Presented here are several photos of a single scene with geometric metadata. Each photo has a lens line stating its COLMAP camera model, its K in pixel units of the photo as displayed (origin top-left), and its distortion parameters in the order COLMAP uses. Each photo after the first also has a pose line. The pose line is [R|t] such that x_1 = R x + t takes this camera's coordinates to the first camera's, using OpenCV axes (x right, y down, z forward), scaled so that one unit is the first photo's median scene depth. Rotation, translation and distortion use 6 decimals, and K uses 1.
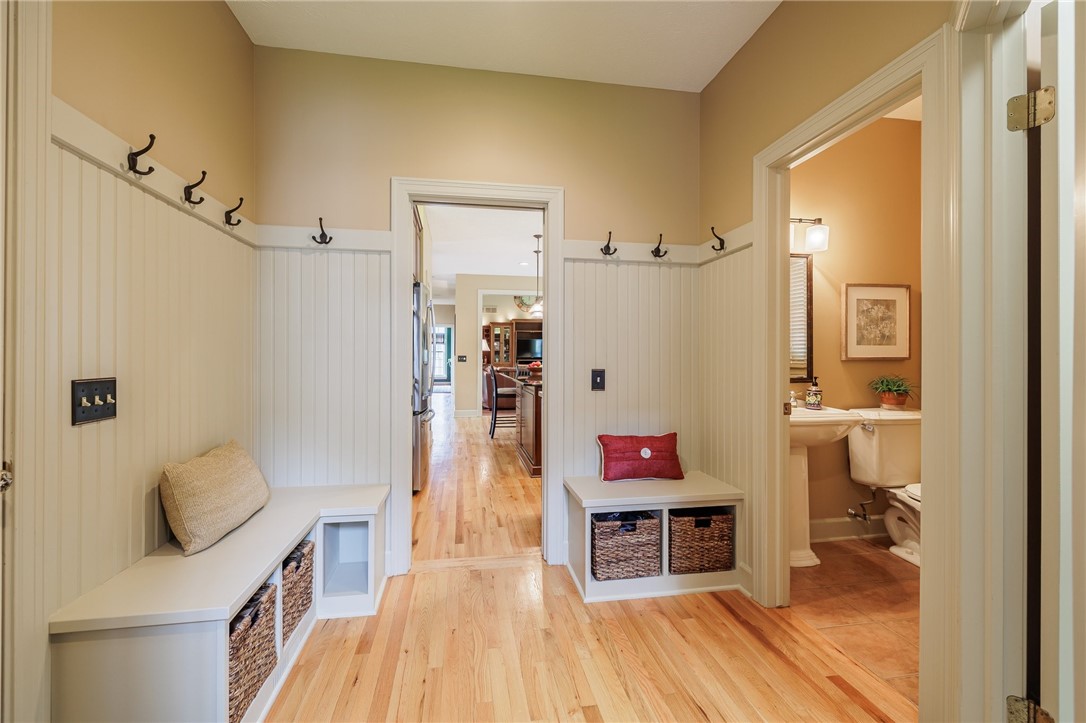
lens RADIAL K [[455.4, 0, 535.6], [0, 455.4, 355.0], [0, 0, 1]] dist [0.001748, -0.000249]
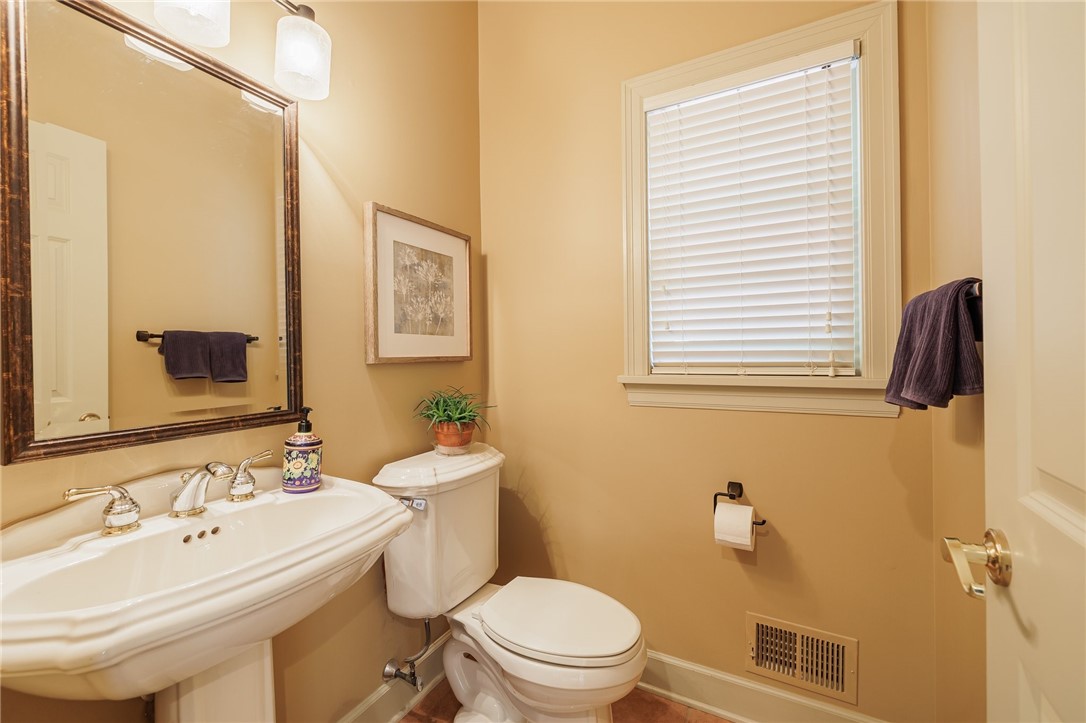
lens RADIAL K [[455.4, 0, 538.5], [0, 455.4, 360.2], [0, 0, 1]] dist [0.001748, -0.000249]
pose [[0.611871, -0.014893, 0.790818, 0.405678], [0.009749, 0.999889, 0.011287, 0.004297], [-0.790898, 0.000803, 0.611948, 0.569992]]
